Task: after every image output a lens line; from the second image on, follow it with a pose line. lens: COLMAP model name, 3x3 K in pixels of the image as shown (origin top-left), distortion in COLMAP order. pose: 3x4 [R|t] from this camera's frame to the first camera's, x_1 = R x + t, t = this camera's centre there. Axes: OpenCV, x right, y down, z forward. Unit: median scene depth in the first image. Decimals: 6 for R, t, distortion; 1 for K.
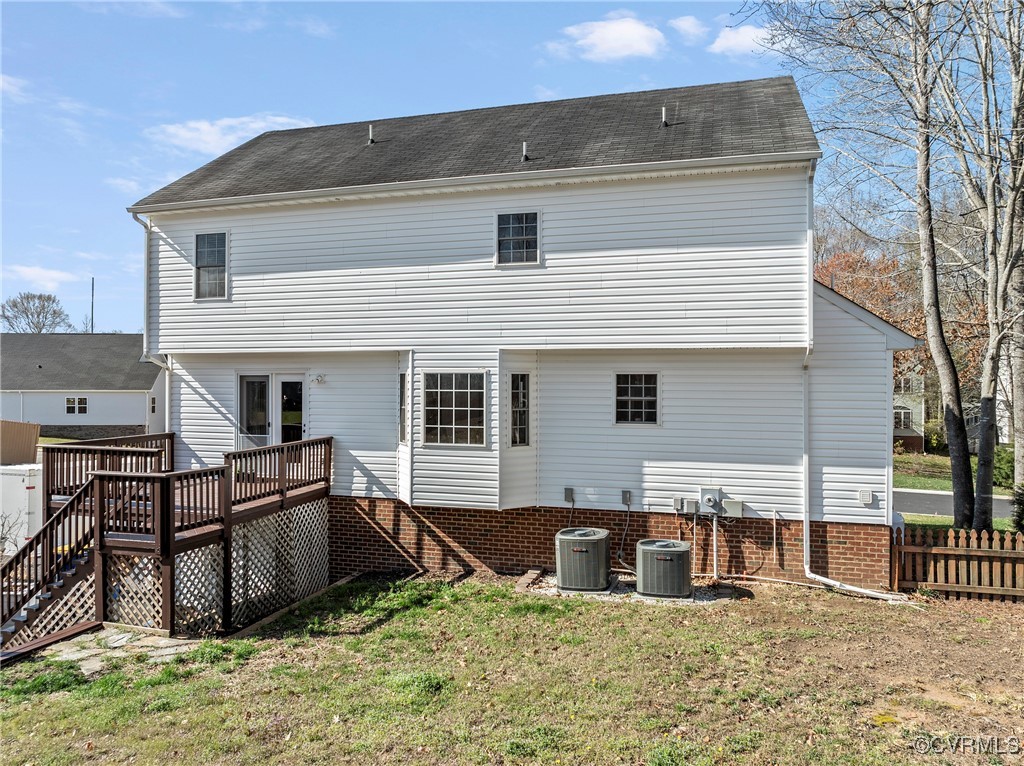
lens RADIAL K [[717.6, 0, 507.2], [0, 717.6, 385.6], [0, 0, 1]] dist [-0.027563, 0.019593]
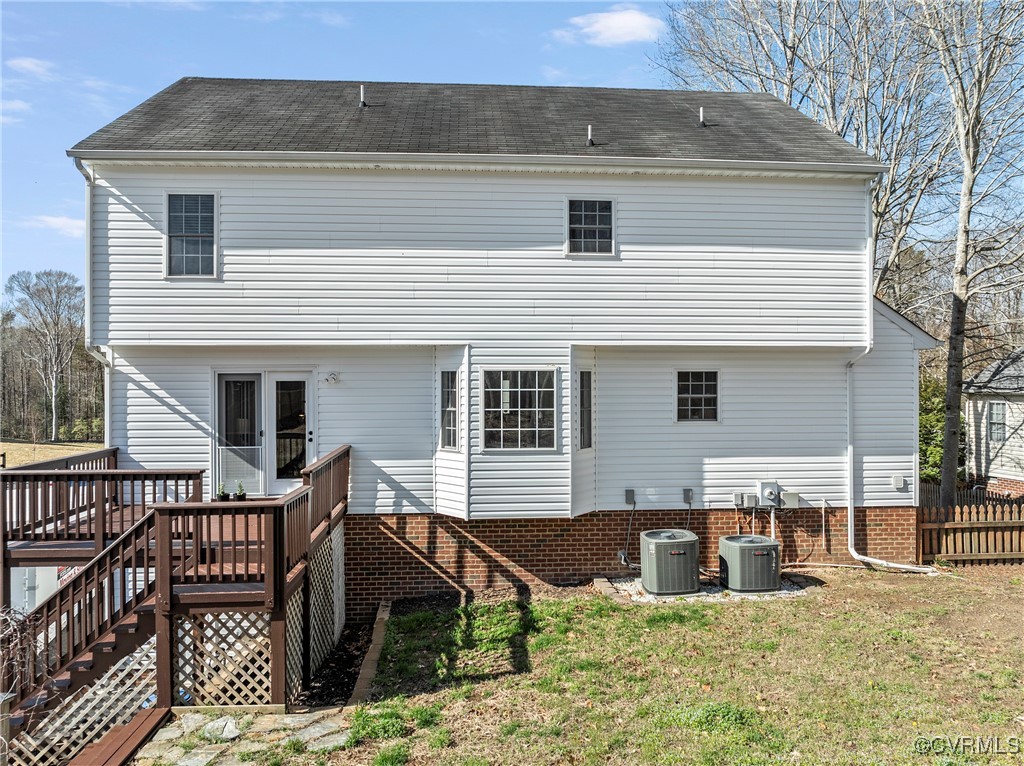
lens RADIAL K [[717.6, 0, 507.2], [0, 717.6, 385.6], [0, 0, 1]] dist [-0.027563, 0.019593]
pose [[0.938026, -0.007123, 0.346491, -0.411960], [0.006716, 0.999975, 0.002376, -0.000486], [-0.346499, 0.000099, 0.938050, 0.156395]]
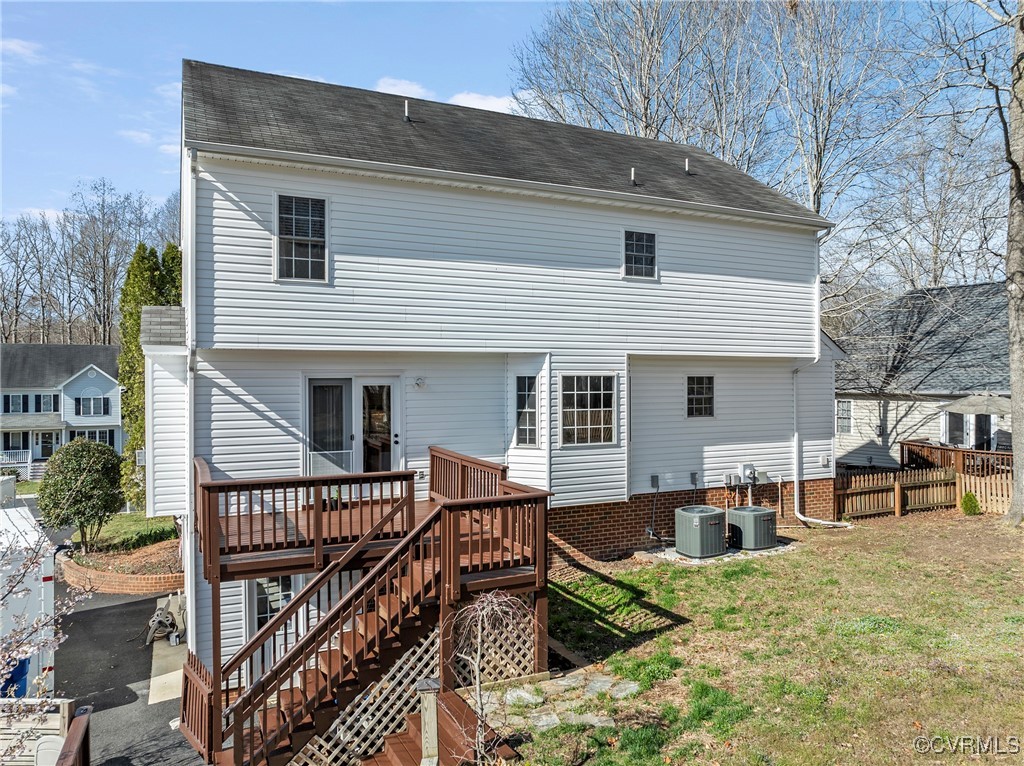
lens RADIAL K [[717.6, 0, 507.2], [0, 717.6, 385.6], [0, 0, 1]] dist [-0.027563, 0.019593]
pose [[0.748994, -0.009251, 0.662512, -0.873639], [0.010349, 0.999944, 0.002263, -0.006525], [-0.662496, 0.005161, 0.749048, 0.302158]]
